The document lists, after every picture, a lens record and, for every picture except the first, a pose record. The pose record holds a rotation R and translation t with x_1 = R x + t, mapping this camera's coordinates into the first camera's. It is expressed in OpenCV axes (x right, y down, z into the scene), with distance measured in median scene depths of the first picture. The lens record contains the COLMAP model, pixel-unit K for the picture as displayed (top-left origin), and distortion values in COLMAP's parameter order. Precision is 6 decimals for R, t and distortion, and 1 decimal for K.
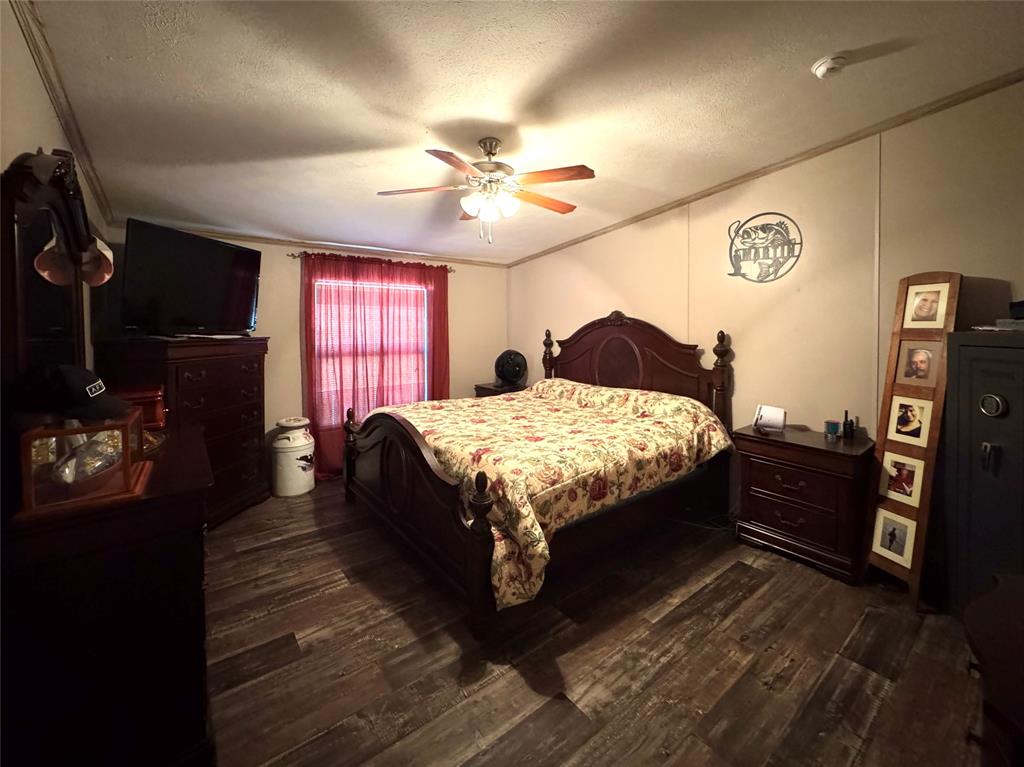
lens RADIAL K [[429.7, 0, 517.3], [0, 429.7, 322.0], [0, 0, 1]] dist [-0.002672, 0.000068]
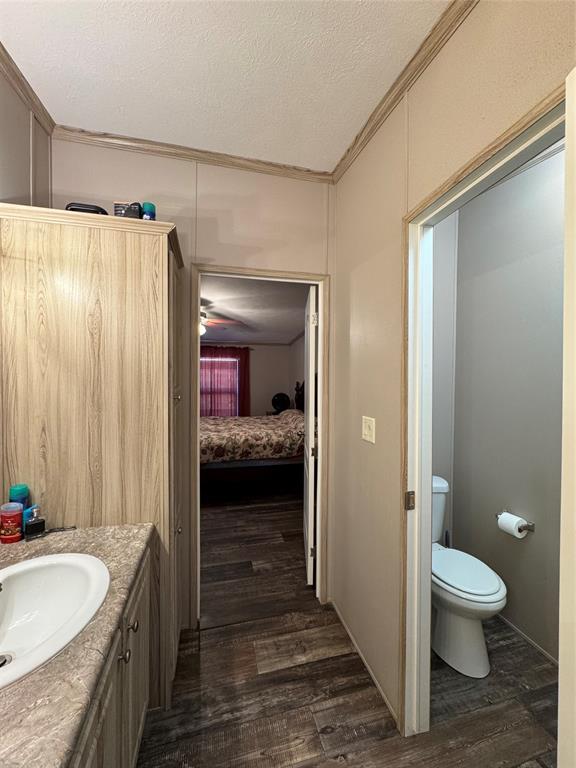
lens RADIAL K [[309.3, 0, 290.3], [0, 309.3, 380.9], [0, 0, 1]] dist [-0.001469, 0.000245]
pose [[0.913435, 0.001737, -0.406981, 1.015500], [0.005734, 0.999837, 0.017136, -0.010957], [0.406945, -0.017987, 0.913276, -0.282059]]
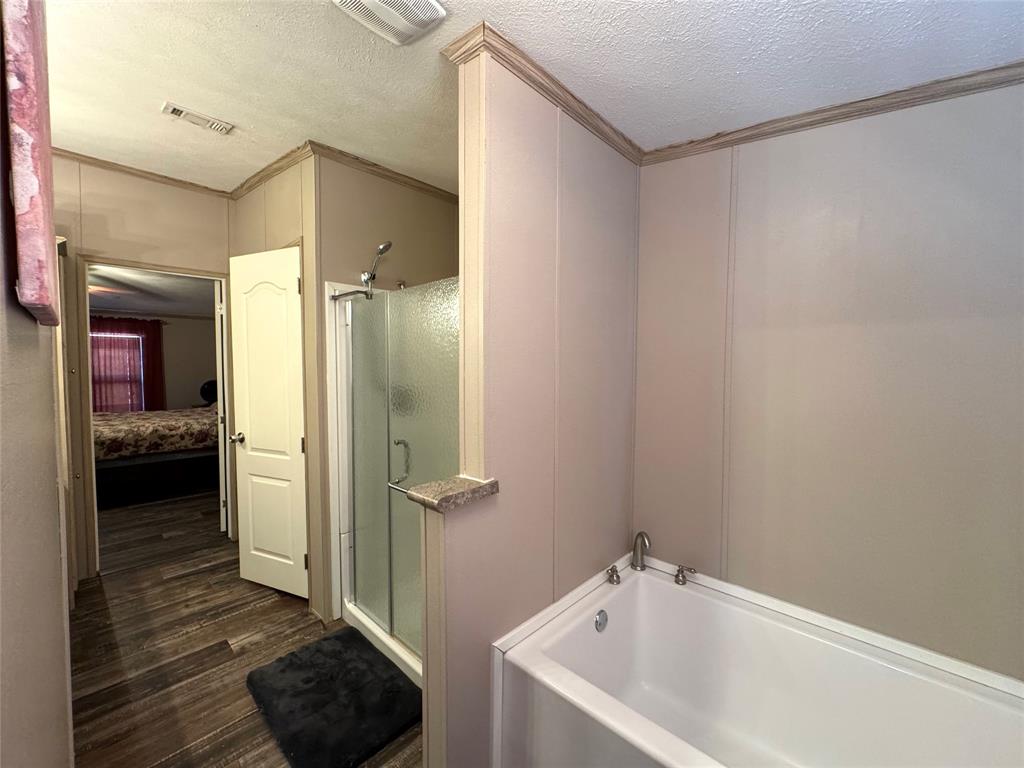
lens RADIAL K [[412.5, 0, 510.1], [0, 412.5, 382.8], [0, 0, 1]] dist [-0.001469, 0.000245]
pose [[0.991001, -0.007884, 0.133625, 1.451436], [0.000683, 0.998549, 0.053855, 0.003254], [-0.133856, -0.053279, 0.989568, -0.897753]]
